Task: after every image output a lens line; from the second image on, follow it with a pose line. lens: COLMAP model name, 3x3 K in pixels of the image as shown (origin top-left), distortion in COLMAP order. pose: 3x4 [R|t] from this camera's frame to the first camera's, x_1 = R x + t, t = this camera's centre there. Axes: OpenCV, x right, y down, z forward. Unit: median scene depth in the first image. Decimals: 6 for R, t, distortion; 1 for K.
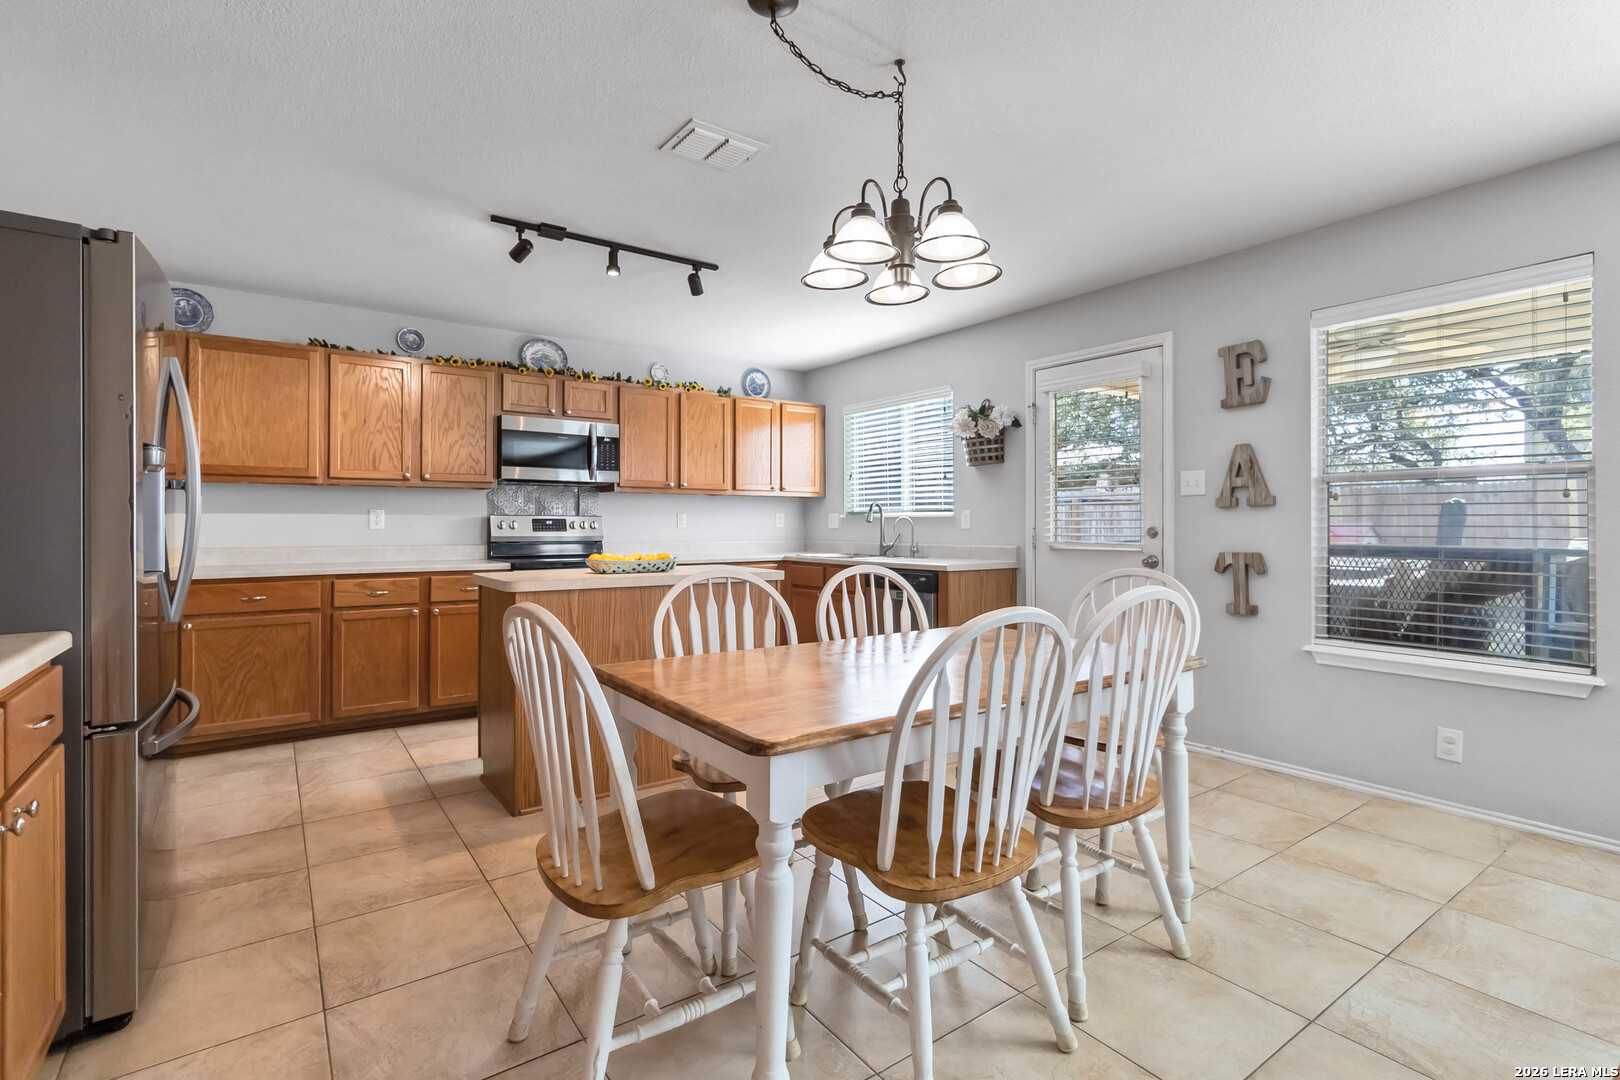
lens RADIAL K [[757.7, 0, 822.1], [0, 757.7, 518.8], [0, 0, 1]] dist [-0.001078, 0.001999]
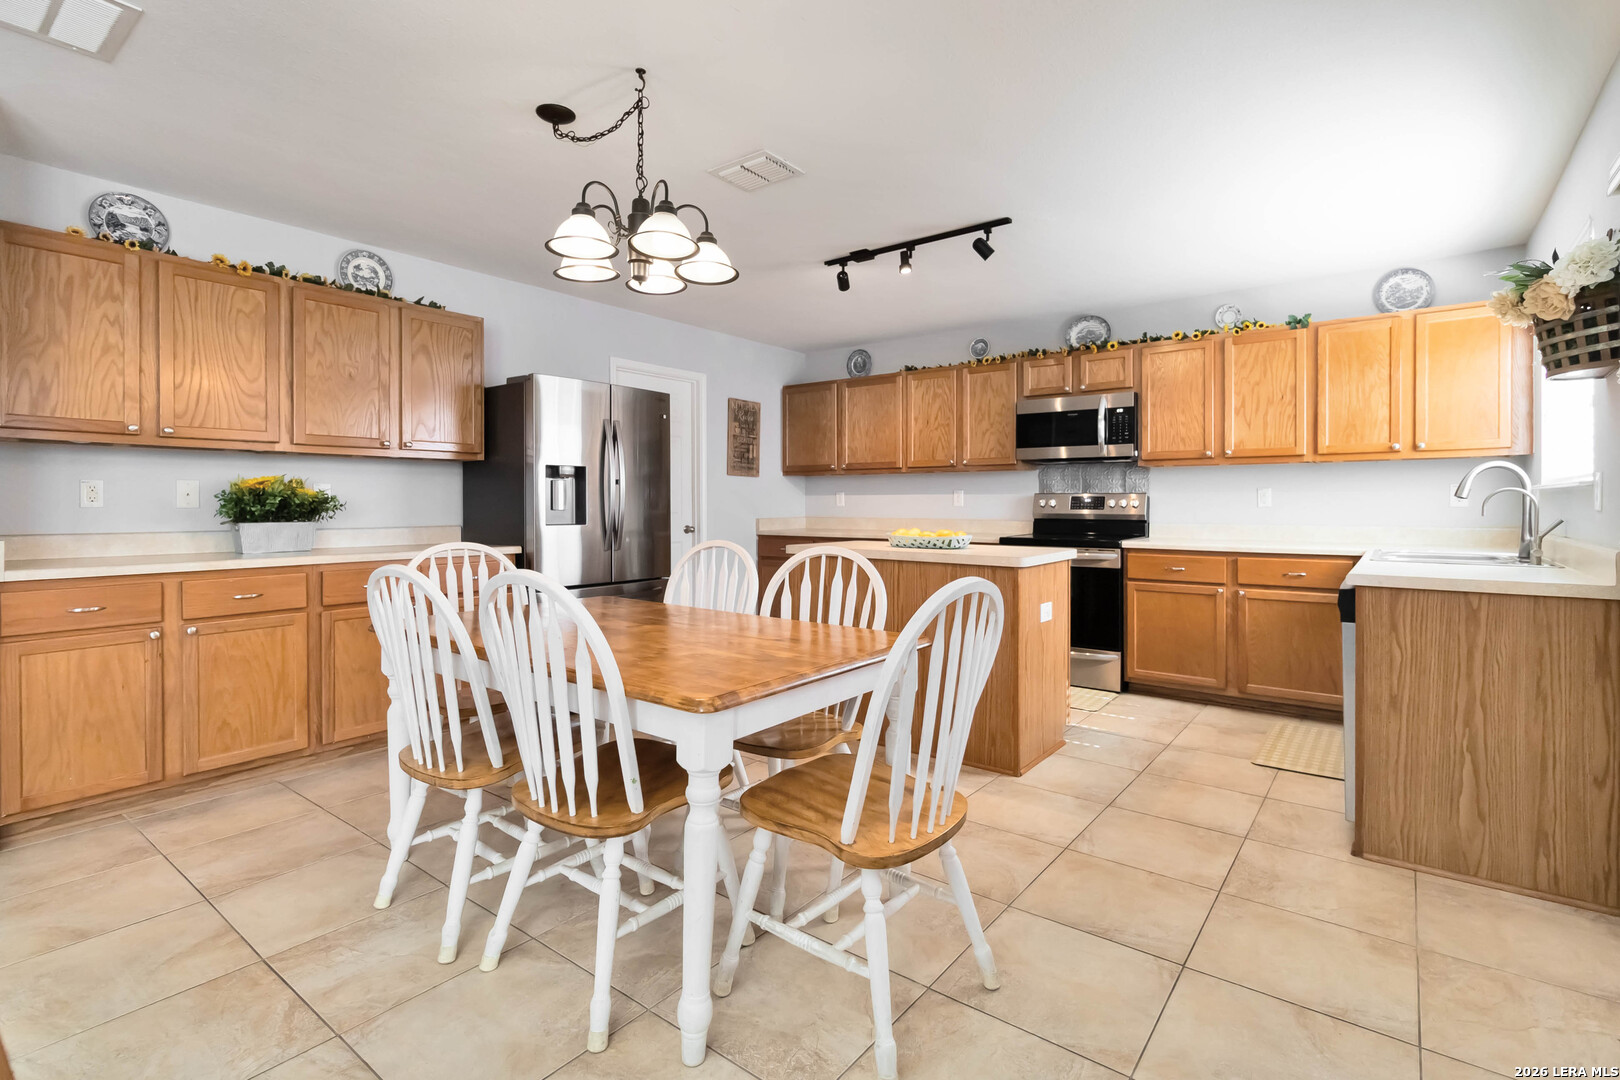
lens RADIAL K [[757.7, 0, 821.3], [0, 757.7, 508.0], [0, 0, 1]] dist [-0.001078, 0.001999]
pose [[0.285043, 0.008121, -0.958480, 0.616029], [0.006921, 0.999921, 0.010531, 0.002865], [0.958490, -0.009635, 0.284965, 0.477586]]
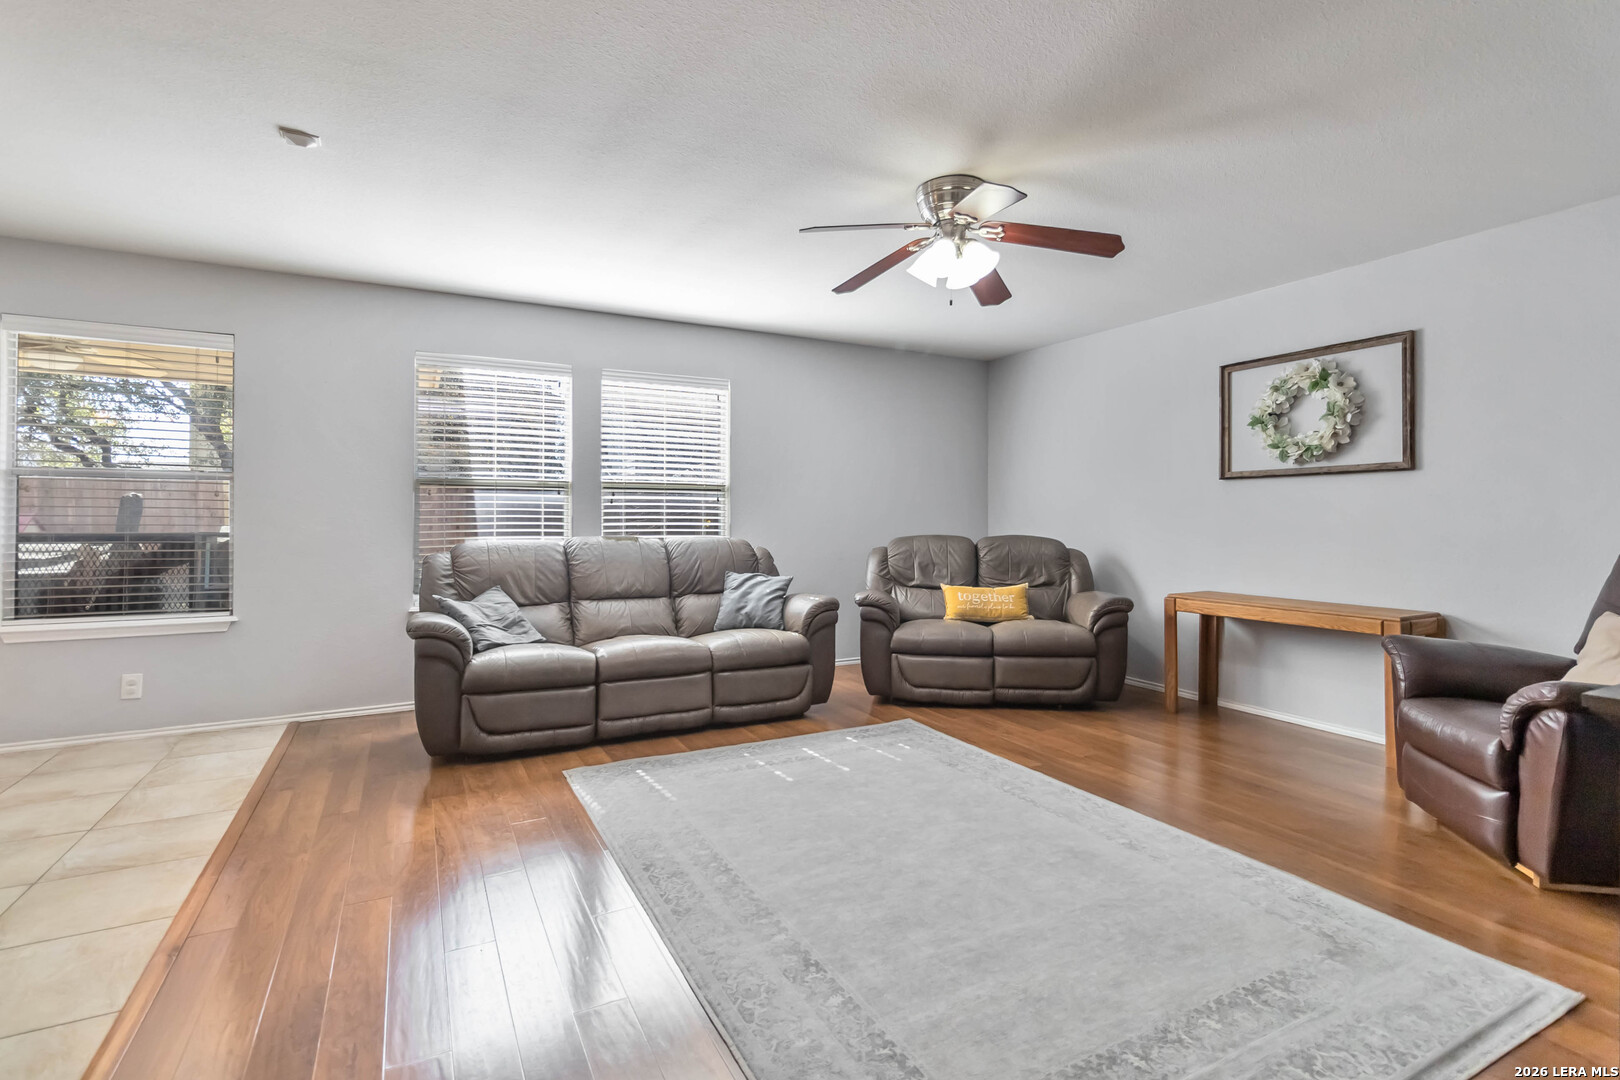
lens RADIAL K [[757.7, 0, 816.1], [0, 757.7, 516.0], [0, 0, 1]] dist [-0.001078, 0.001999]
pose [[0.131187, 0.002441, 0.991355, -0.209039], [-0.011260, 0.999936, -0.000972, -0.001227], [-0.991294, -0.011035, 0.131206, -0.223935]]
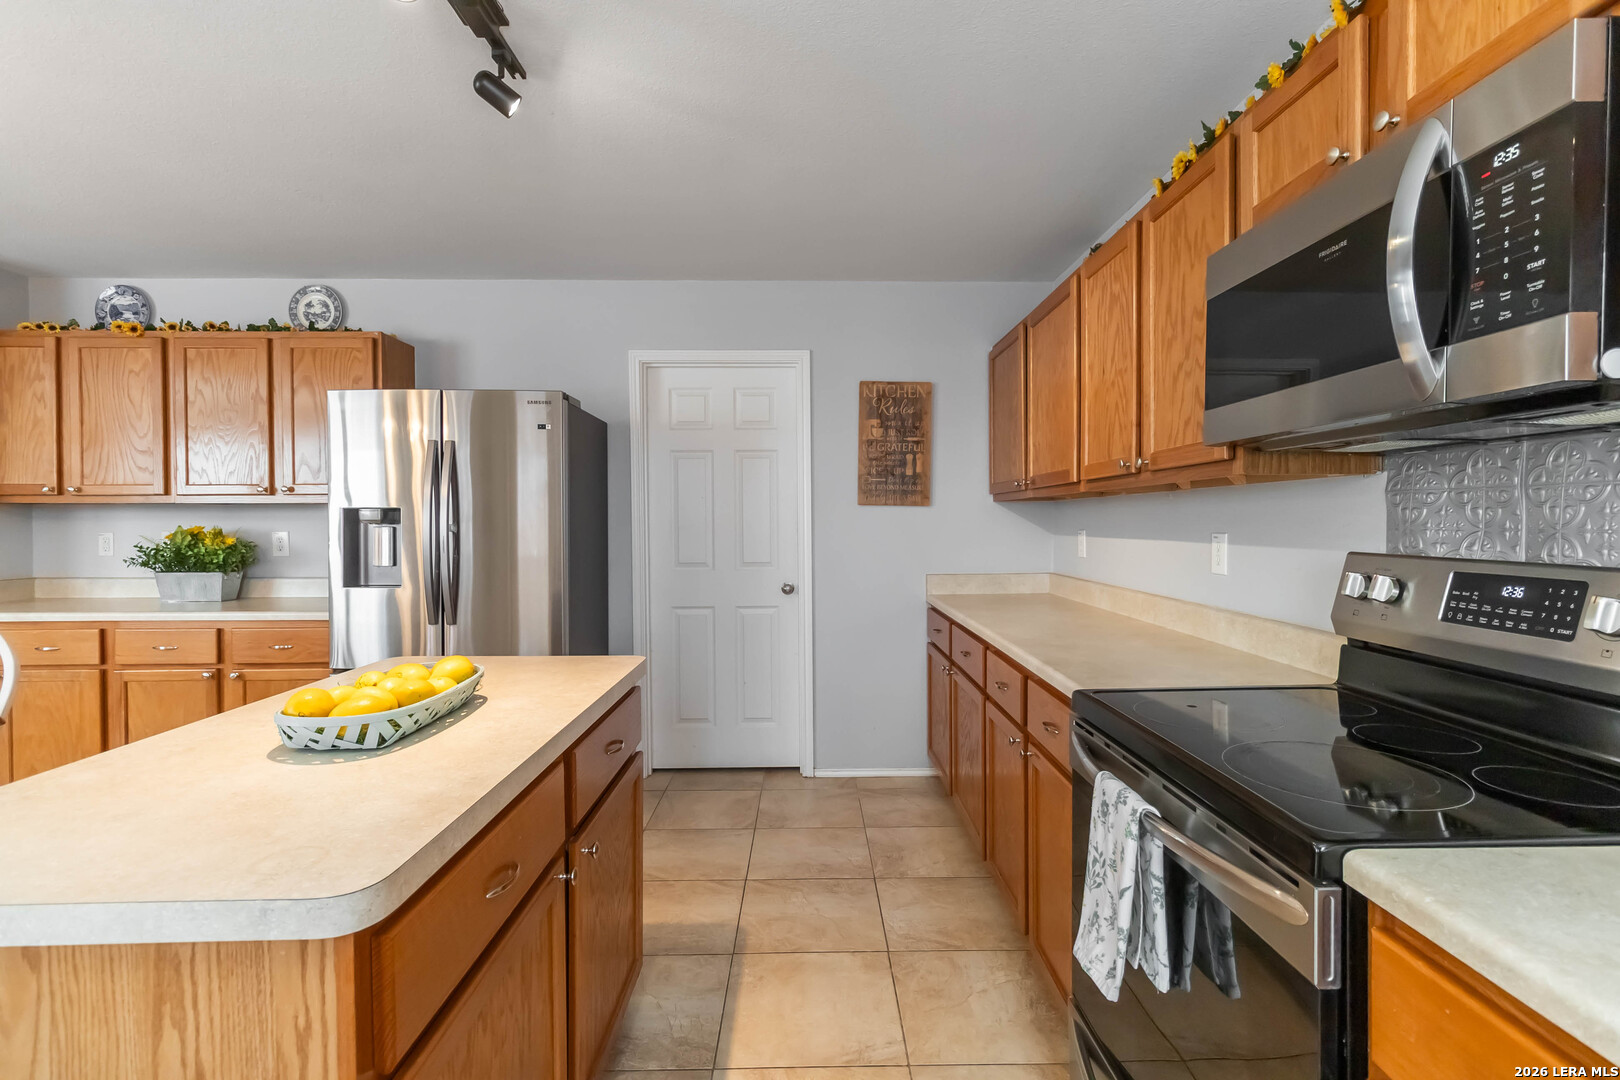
lens RADIAL K [[757.7, 0, 823.1], [0, 757.7, 529.2], [0, 0, 1]] dist [-0.001078, 0.001999]
pose [[-0.568877, 0.010593, -0.822354, -0.048398], [0.010375, 0.999930, 0.005703, -0.022356], [0.822357, -0.005288, -0.568947, 1.197988]]
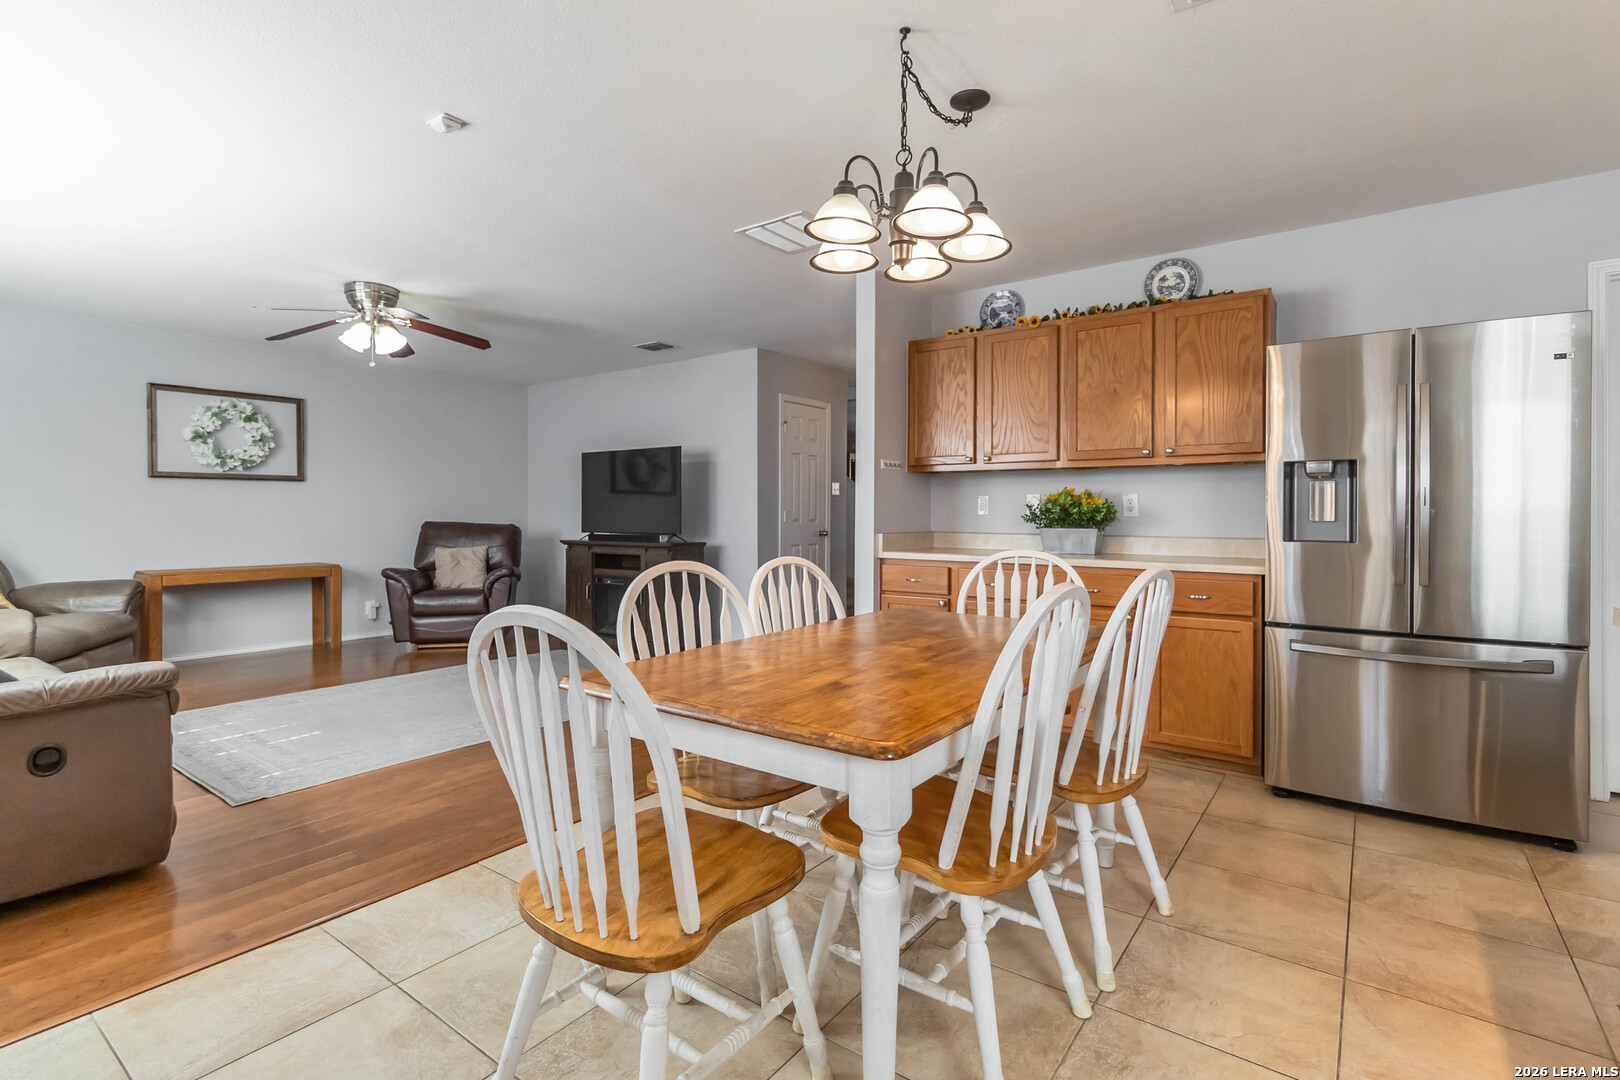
lens RADIAL K [[757.7, 0, 810.4], [0, 757.7, 516.9], [0, 0, 1]] dist [-0.001078, 0.001999]
pose [[-0.953560, -0.000156, -0.301203, 0.261165], [0.000292, 0.999999, -0.001443, 0.009783], [0.301203, -0.001464, -0.953559, 0.963140]]
